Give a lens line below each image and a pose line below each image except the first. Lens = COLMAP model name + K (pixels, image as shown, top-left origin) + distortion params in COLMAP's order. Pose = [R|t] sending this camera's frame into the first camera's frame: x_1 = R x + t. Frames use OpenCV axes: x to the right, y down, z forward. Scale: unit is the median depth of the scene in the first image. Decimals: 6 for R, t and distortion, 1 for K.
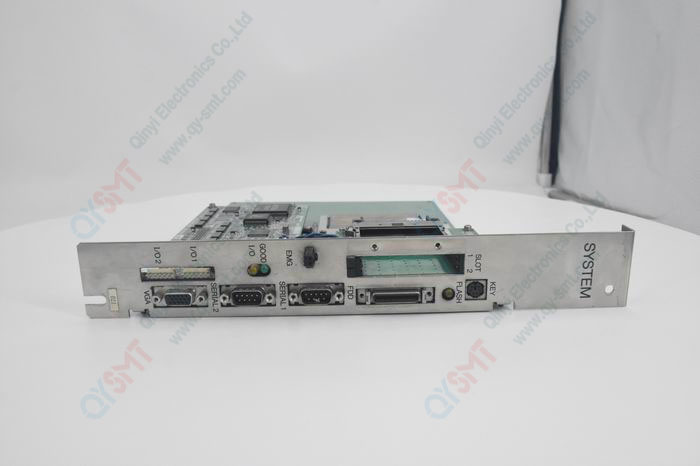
lens RADIAL K [[576.6, 0, 350.0], [0, 576.6, 233.0], [0, 0, 1]] dist [-0.080028, 0.001961]
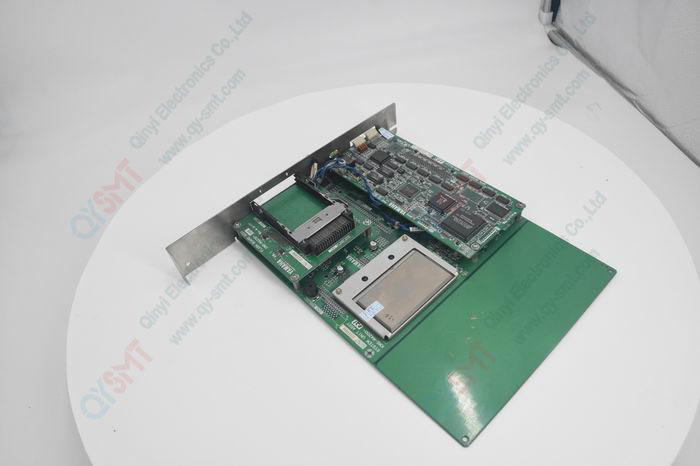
lens RADIAL K [[484.7, 0, 350.0], [0, 484.7, 233.0], [0, 0, 1]] dist [-0.149194, 0.000208]
pose [[-0.738328, 0.557942, -0.378911, 0.596332], [-0.044127, 0.520647, 0.852631, -1.237646], [0.672997, 0.646241, -0.359787, 1.814258]]
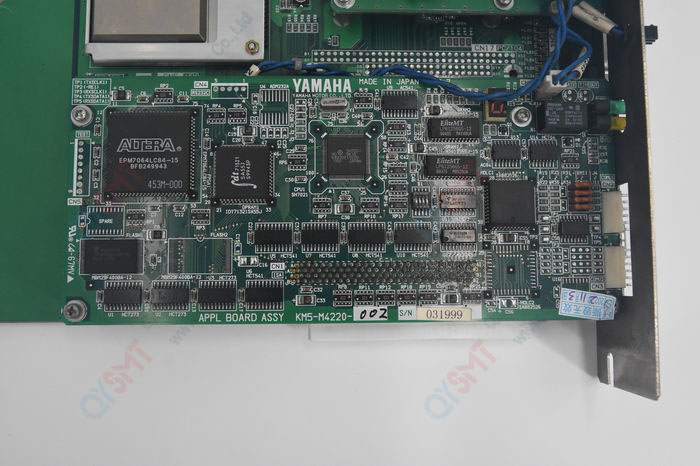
lens RADIAL K [[652.8, 0, 350.0], [0, 652.8, 233.0], [0, 0, 1]] dist [-0.071034, 0.088407]
pose [[-0.000101, -0.994068, 0.108761, -0.370918], [0.205276, 0.106424, 0.972901, -0.709105], [-0.978704, 0.022424, 0.204047, 1.145391]]
